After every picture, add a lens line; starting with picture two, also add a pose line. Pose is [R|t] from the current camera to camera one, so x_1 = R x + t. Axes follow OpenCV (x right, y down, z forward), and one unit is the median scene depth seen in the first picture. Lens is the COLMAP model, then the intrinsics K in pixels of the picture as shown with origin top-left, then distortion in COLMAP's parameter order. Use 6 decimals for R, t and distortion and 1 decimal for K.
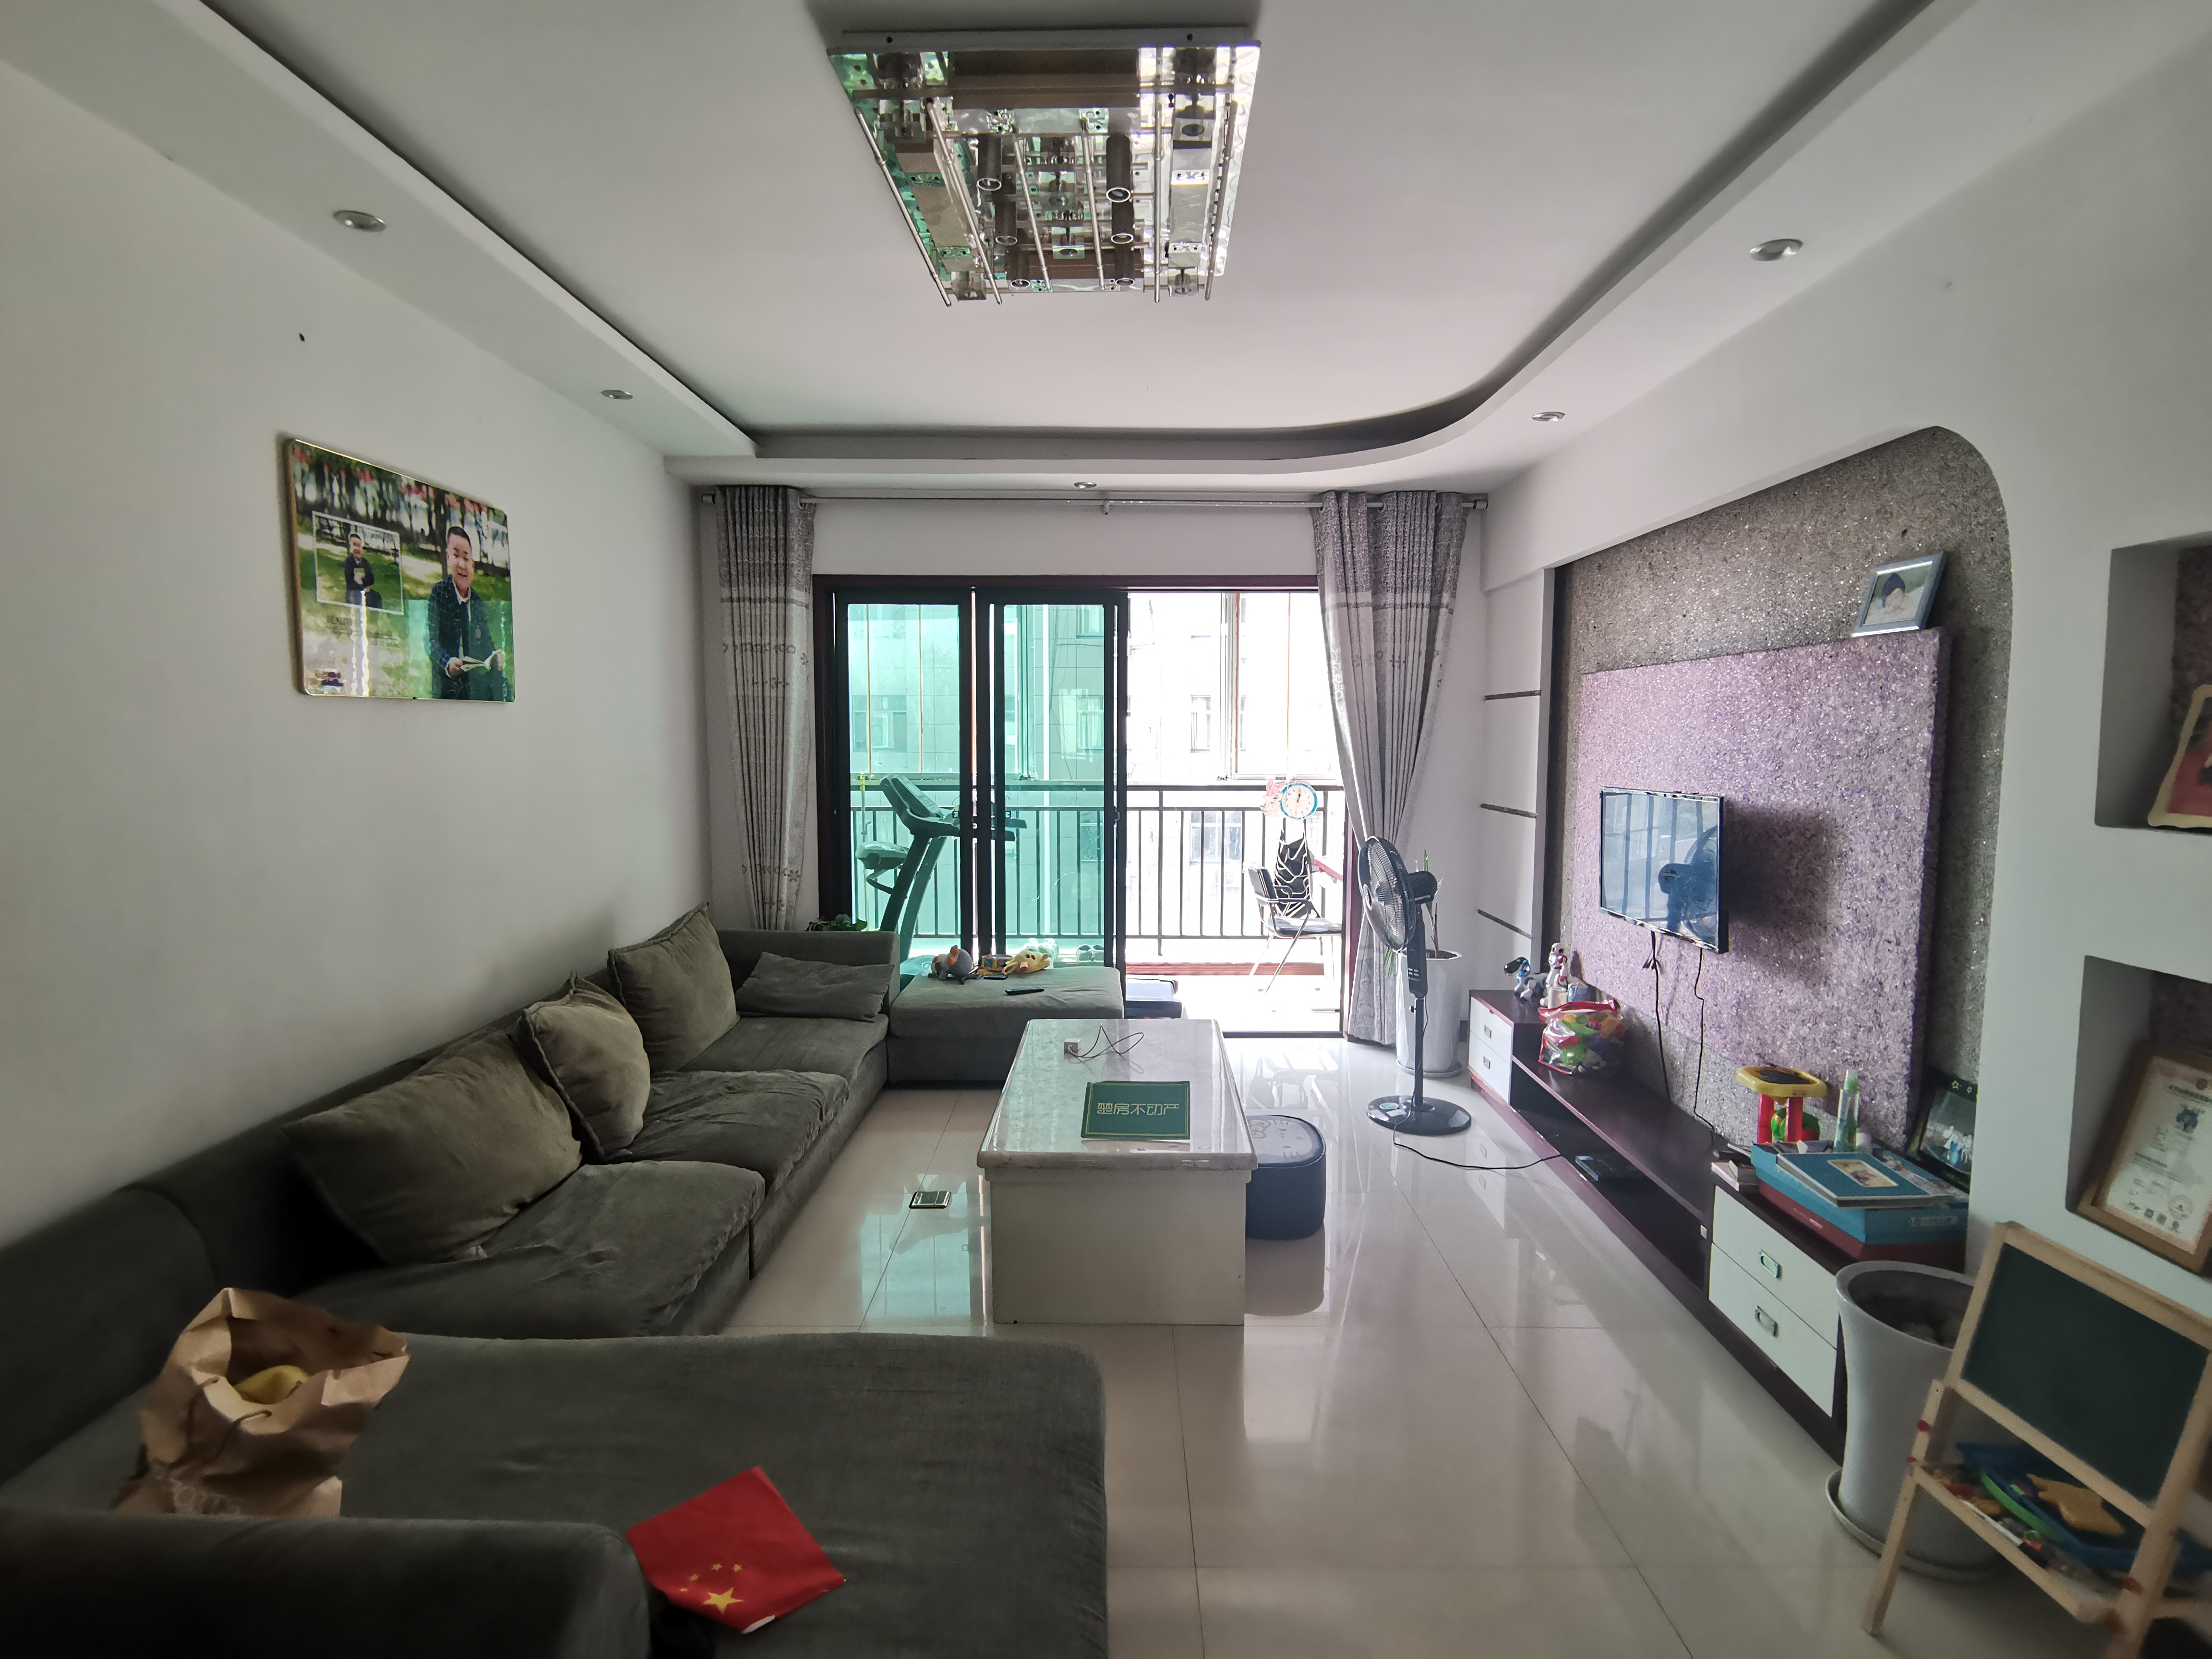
lens RADIAL K [[1087.1, 0, 1101.6], [0, 1087.1, 821.4], [0, 0, 1]] dist [-0.000861, -0.002006]
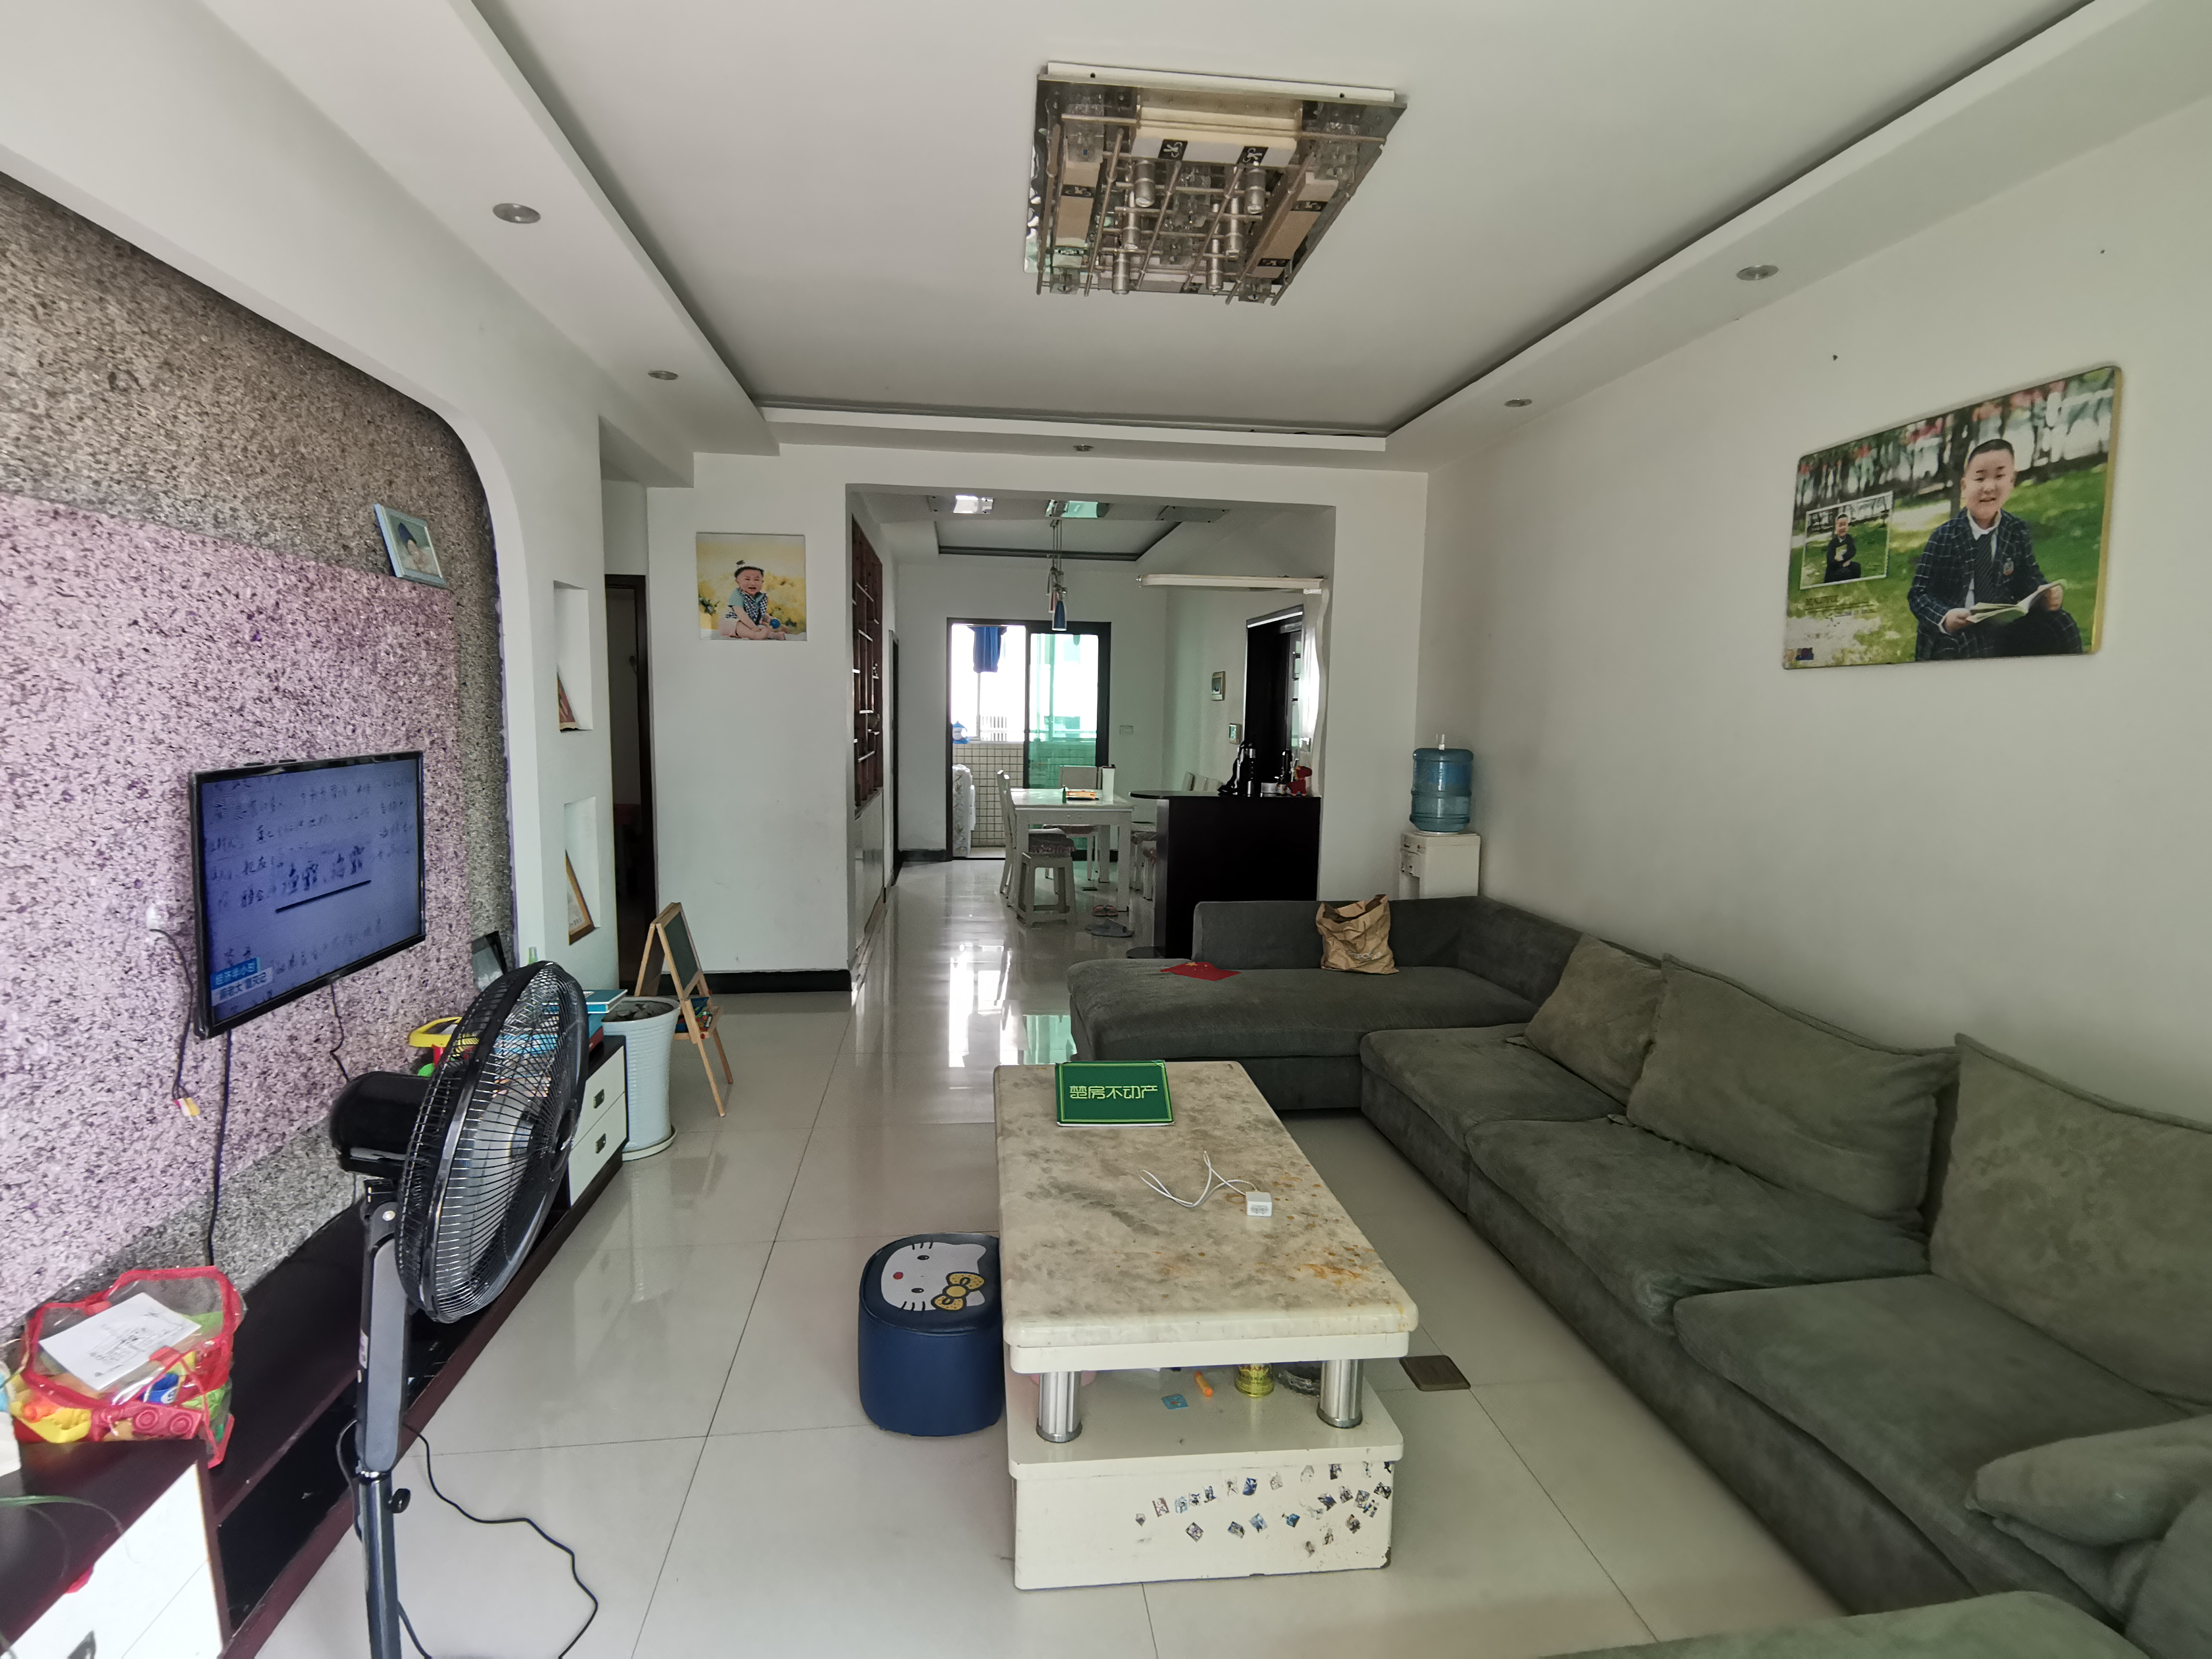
lens RADIAL K [[1087.1, 0, 1103.8], [0, 1087.1, 827.1], [0, 0, 1]] dist [-0.000861, -0.002006]
pose [[-0.988529, -0.000265, -0.151032, 0.169576], [-0.029249, 0.981403, 0.189720, -0.124823], [0.148173, 0.191961, -0.970152, 1.729515]]
